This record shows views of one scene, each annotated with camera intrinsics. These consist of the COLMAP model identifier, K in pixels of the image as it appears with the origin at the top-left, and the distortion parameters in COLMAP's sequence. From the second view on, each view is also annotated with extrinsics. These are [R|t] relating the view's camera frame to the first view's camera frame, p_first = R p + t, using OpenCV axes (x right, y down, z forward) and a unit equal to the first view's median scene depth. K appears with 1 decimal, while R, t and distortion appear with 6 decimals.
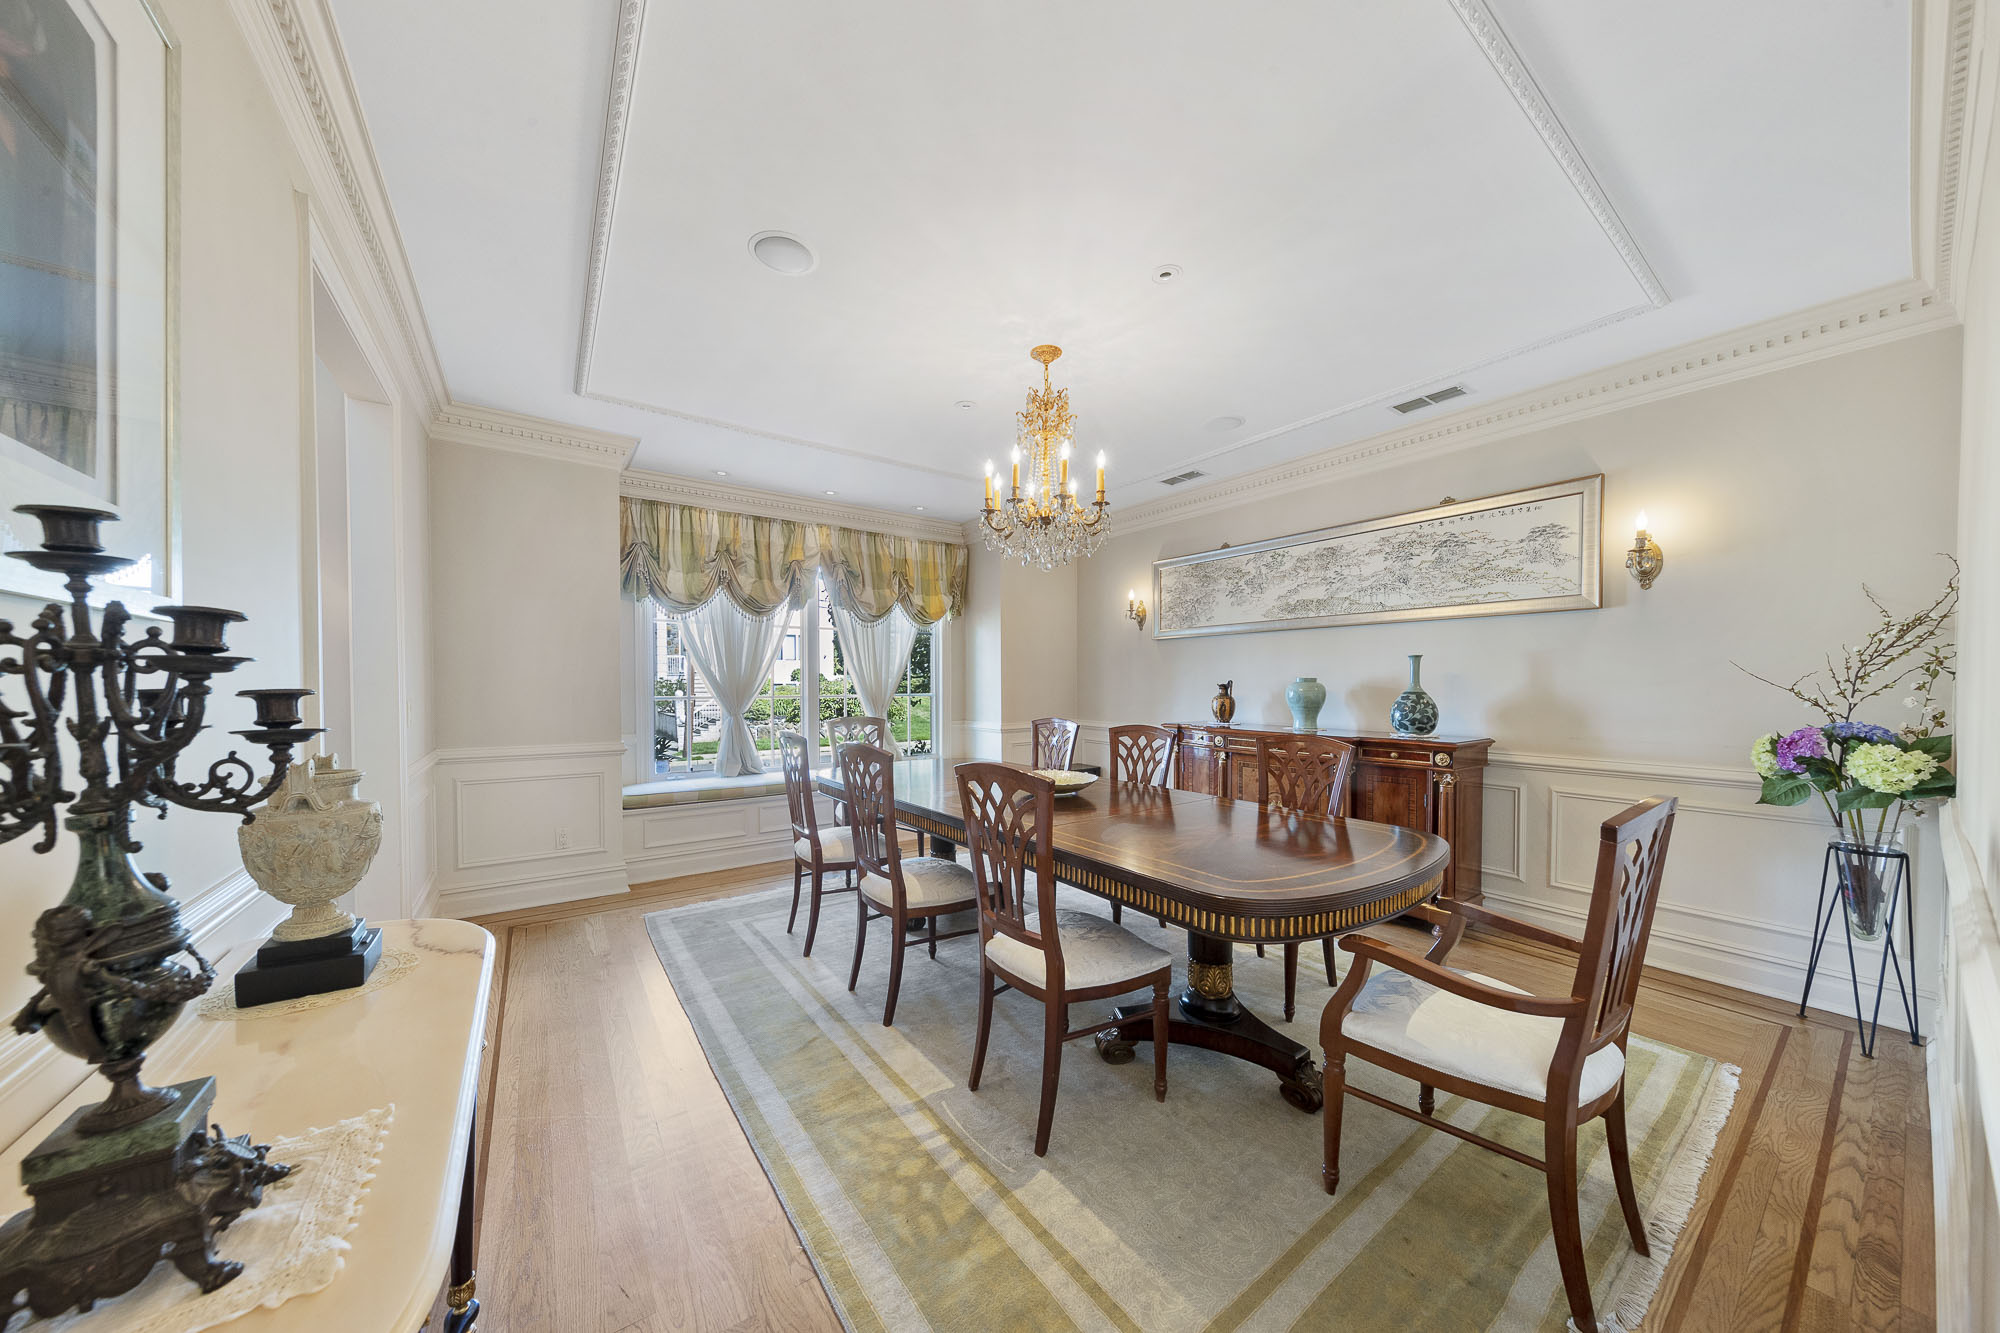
lens RADIAL K [[630.8, 0, 962.0], [0, 630.8, 693.3], [0, 0, 1]] dist [0.000805, 0.000008]
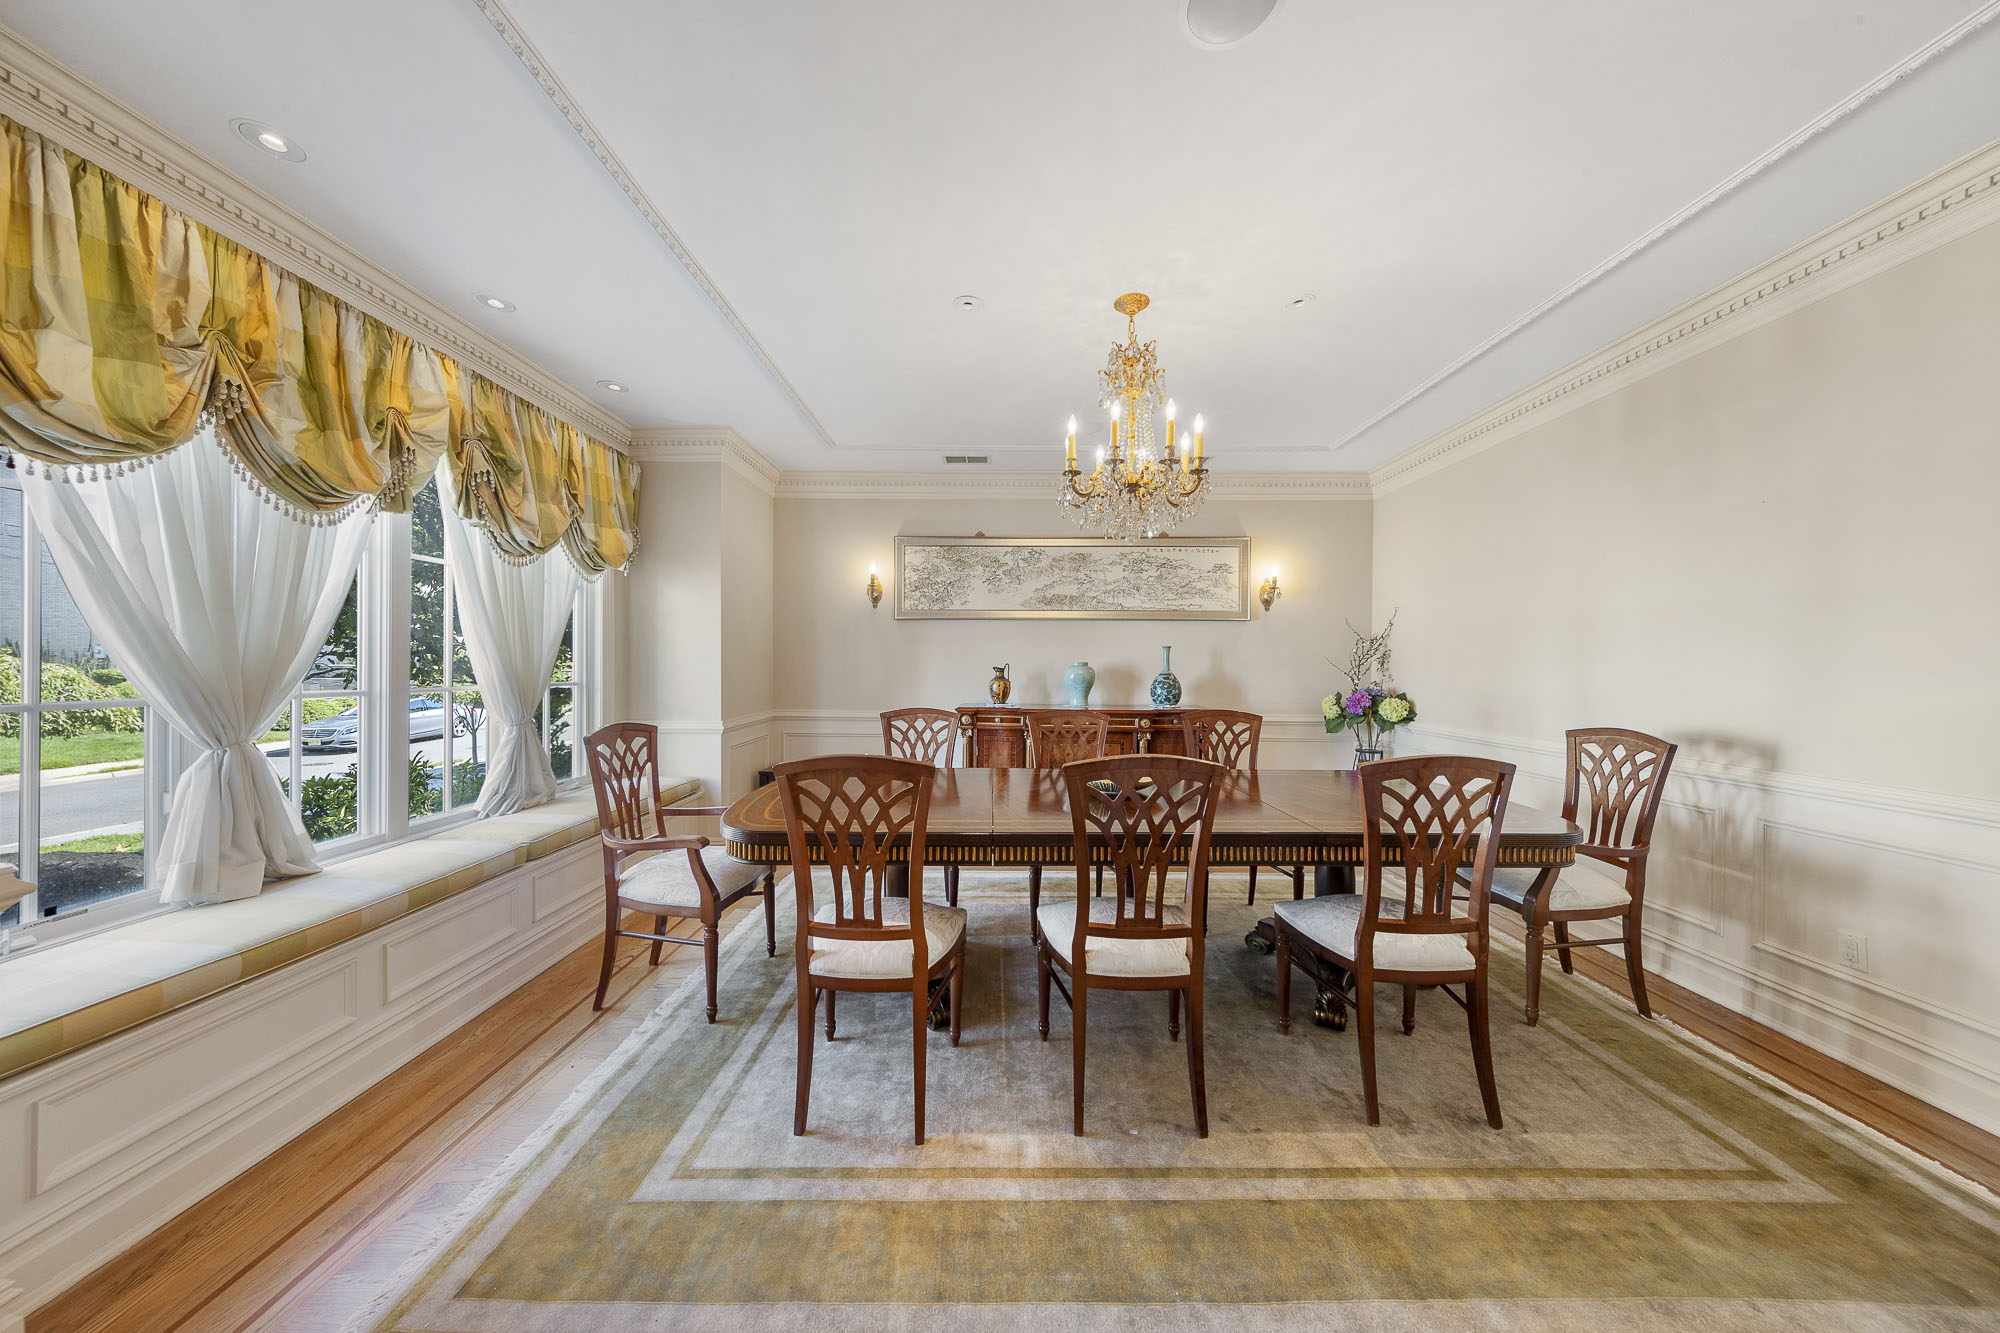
lens RADIAL K [[636.8, 0, 992.7], [0, 636.8, 665.2], [0, 0, 1]] dist [-0.000558, -0.000146]
pose [[0.574590, 0.002137, 0.818439, -0.495597], [0.008427, 0.999928, -0.008527, -0.009832], [-0.818398, 0.011796, 0.574531, 0.438530]]
